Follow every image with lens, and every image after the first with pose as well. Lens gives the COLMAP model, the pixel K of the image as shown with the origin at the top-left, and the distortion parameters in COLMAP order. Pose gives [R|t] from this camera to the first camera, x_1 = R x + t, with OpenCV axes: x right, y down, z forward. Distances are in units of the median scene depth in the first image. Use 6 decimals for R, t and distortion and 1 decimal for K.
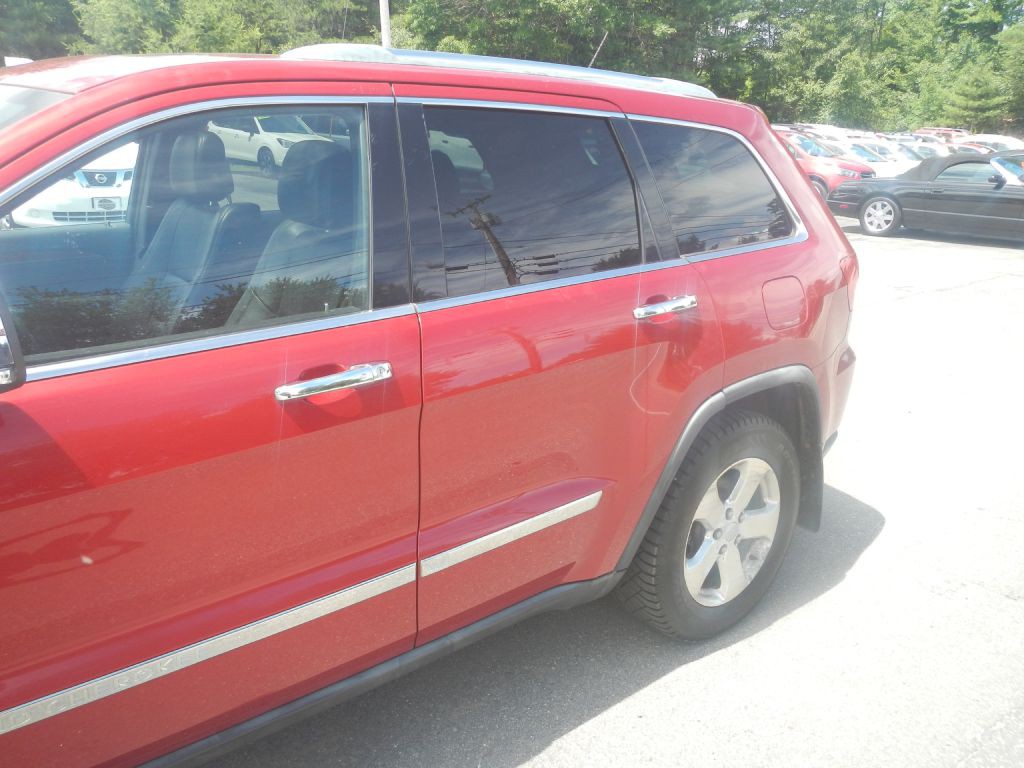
lens RADIAL K [[828.5, 0, 511.0], [0, 828.5, 390.6], [0, 0, 1]] dist [0.000281, -0.002693]
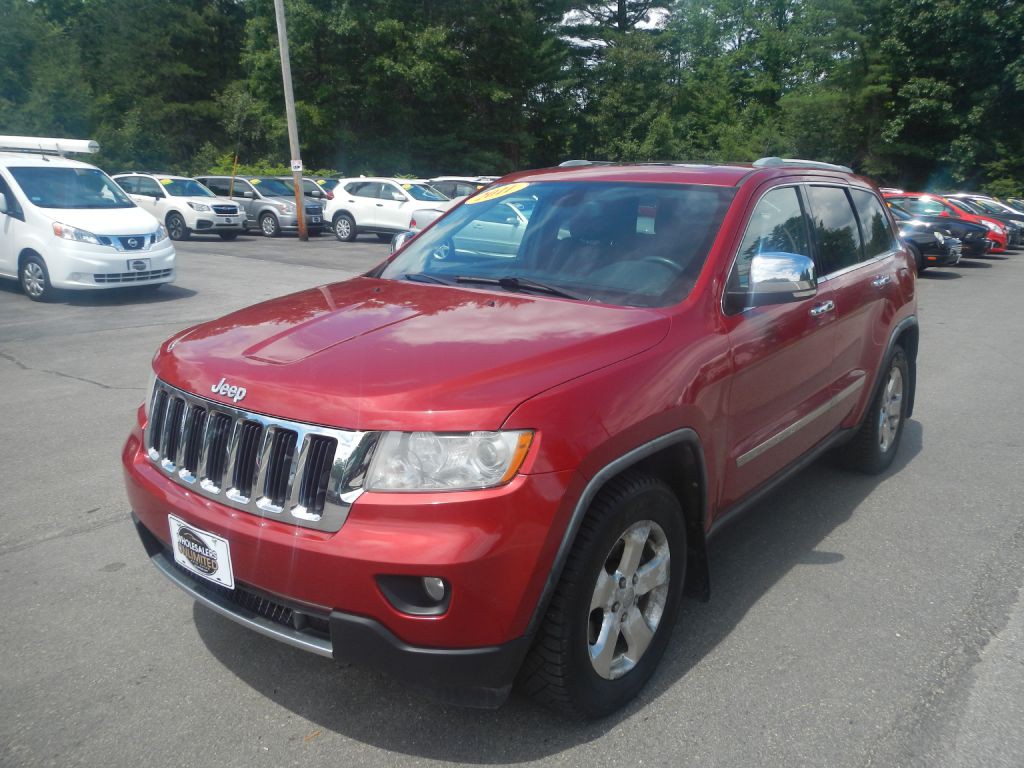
lens RADIAL K [[828.5, 0, 509.3], [0, 828.5, 388.6], [0, 0, 1]] dist [0.000281, -0.002693]
pose [[0.976145, -0.068984, 0.205868, -0.052969], [0.082382, 0.994957, -0.057225, 0.009048], [-0.200882, 0.072820, 0.976905, -0.035757]]
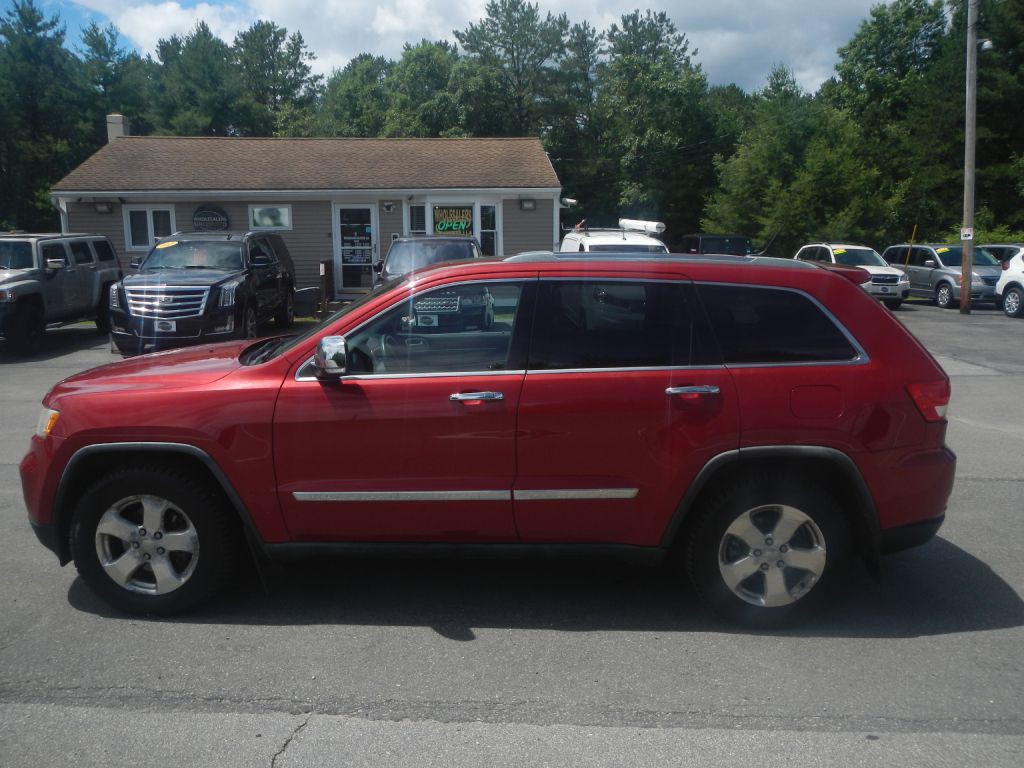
lens RADIAL K [[828.5, 0, 511.5], [0, 828.5, 381.2], [0, 0, 1]] dist [0.000281, -0.002693]
pose [[0.749130, 0.076943, -0.657939, 0.049470], [-0.180132, 0.979465, -0.090555, 0.004935], [0.637461, 0.186353, 0.747607, -0.024937]]
